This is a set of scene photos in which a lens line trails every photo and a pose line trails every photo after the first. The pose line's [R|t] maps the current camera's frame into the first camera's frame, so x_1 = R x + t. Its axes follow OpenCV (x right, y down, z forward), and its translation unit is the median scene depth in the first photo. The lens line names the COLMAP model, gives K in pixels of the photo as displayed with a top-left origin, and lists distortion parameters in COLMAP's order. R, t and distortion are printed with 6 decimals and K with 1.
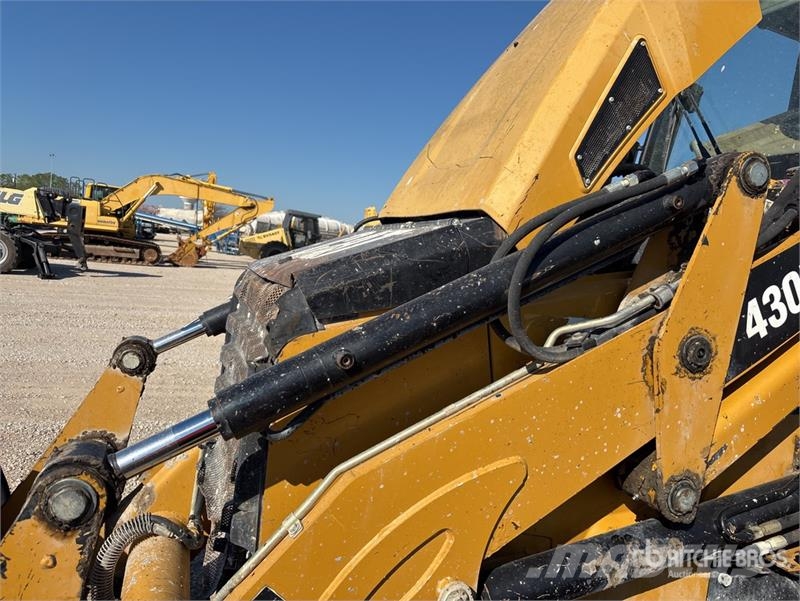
lens RADIAL K [[611.1, 0, 397.6], [0, 611.1, 297.0], [0, 0, 1]] dist [0.031543, -0.033545]
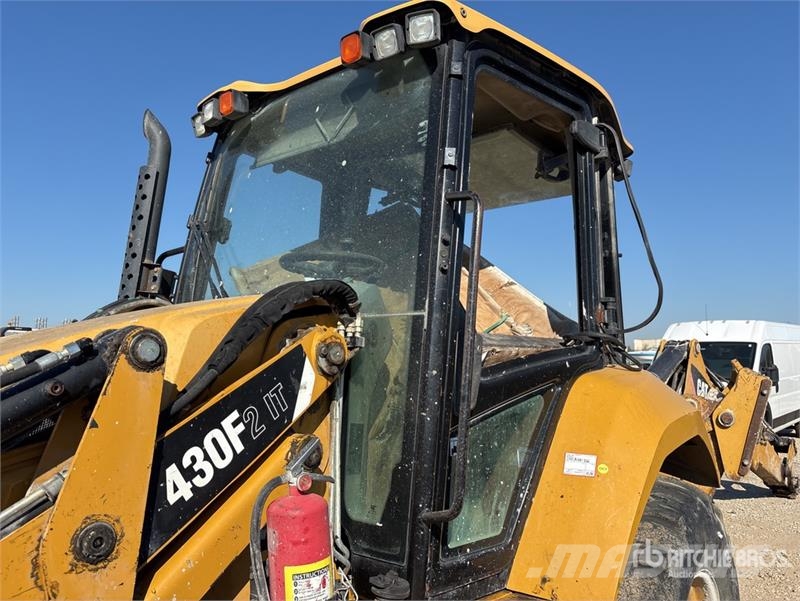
lens RADIAL K [[611.1, 0, 399.7], [0, 611.1, 304.9], [0, 0, 1]] dist [0.031543, -0.033545]
pose [[0.850029, -0.046248, 0.524701, 0.396663], [0.115269, 0.988326, -0.099627, -0.120241], [-0.513968, 0.145168, 0.845437, -0.097789]]
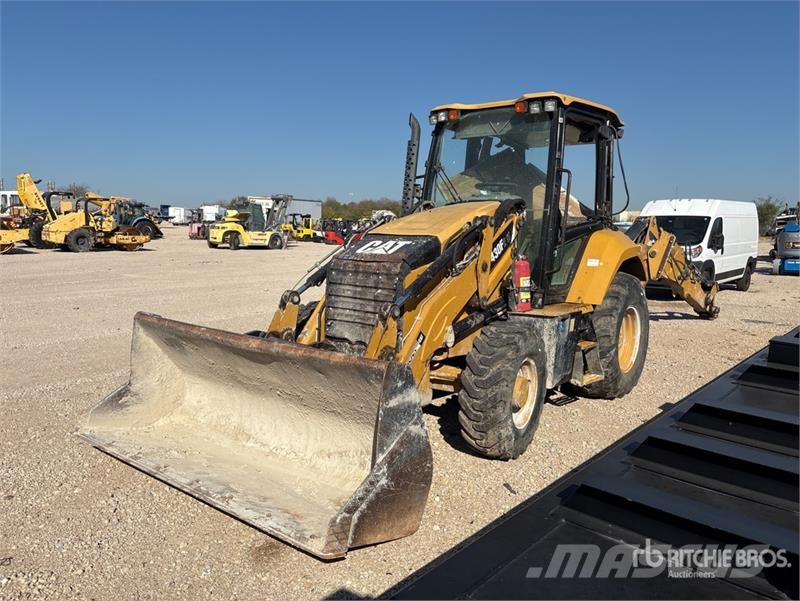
lens RADIAL K [[611.1, 0, 395.5], [0, 611.1, 303.6], [0, 0, 1]] dist [0.031543, -0.033545]
pose [[0.842437, -0.146991, 0.518357, -2.114229], [0.102895, 0.988251, 0.113014, -0.182595], [-0.528879, -0.041870, 0.847664, -2.097433]]
